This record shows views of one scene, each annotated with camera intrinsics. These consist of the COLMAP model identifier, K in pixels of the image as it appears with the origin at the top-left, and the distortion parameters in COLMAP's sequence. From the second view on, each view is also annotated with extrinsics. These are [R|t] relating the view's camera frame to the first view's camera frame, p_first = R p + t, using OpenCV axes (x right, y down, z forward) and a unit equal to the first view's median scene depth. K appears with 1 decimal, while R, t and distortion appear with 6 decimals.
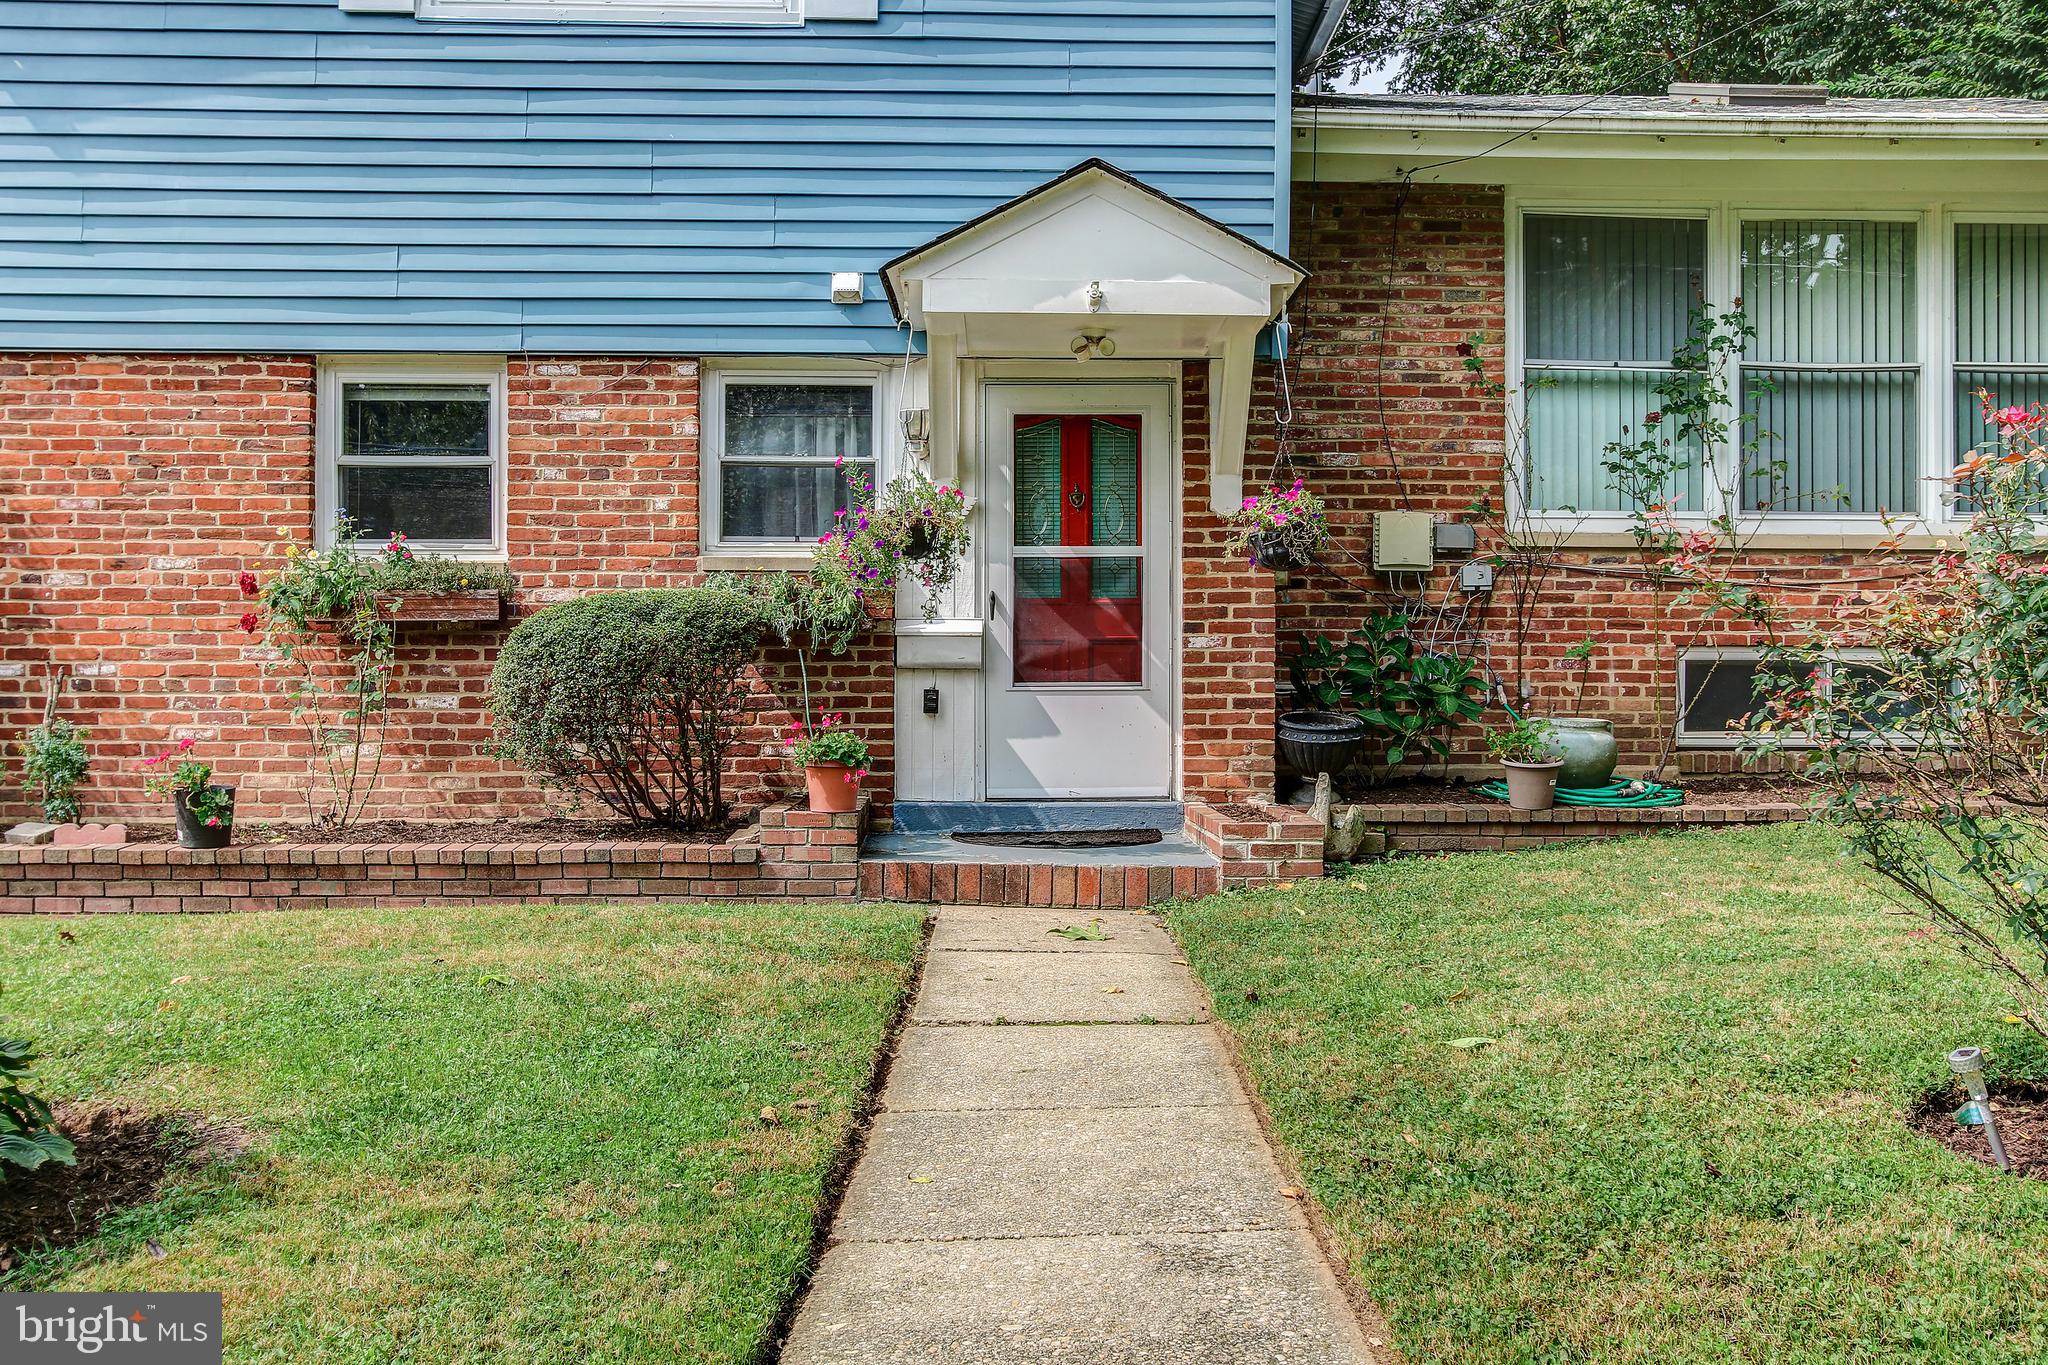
lens RADIAL K [[2080.6, 0, 1029.4], [0, 2080.6, 652.4], [0, 0, 1]] dist [-0.016160, 0.000000]
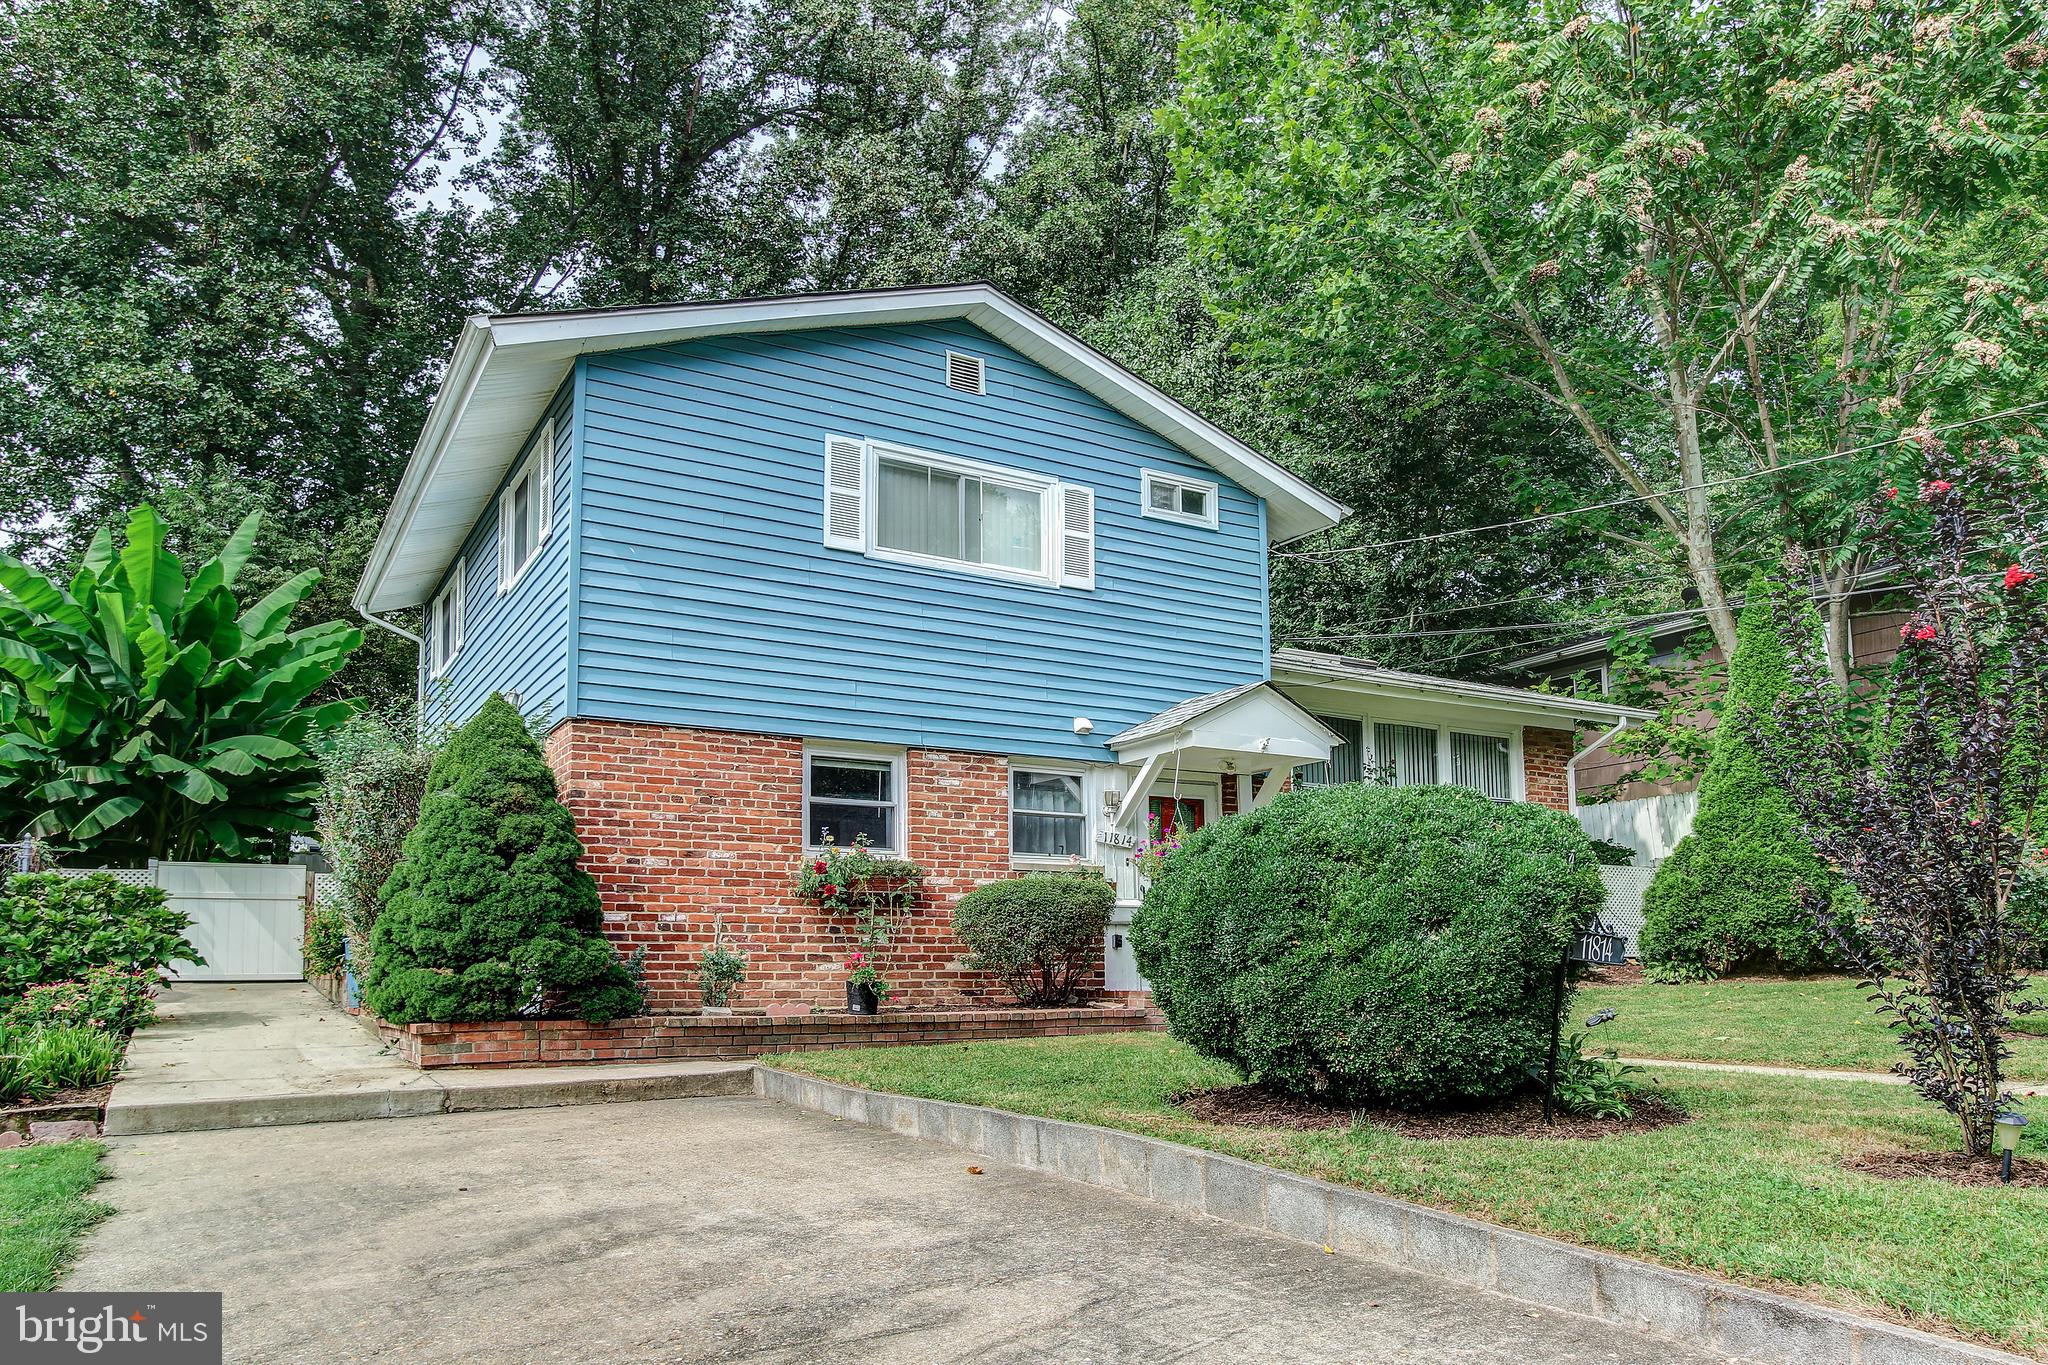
lens RADIAL K [[1425.7, 0, 1025.0], [0, 1425.7, 830.0], [0, 0, 1]] dist [-0.002371, -0.000014]
pose [[0.880086, 0.046662, 0.472517, -0.742055], [-0.004620, 0.995954, -0.089748, 0.039209], [-0.474793, 0.076803, 0.876740, -0.126201]]
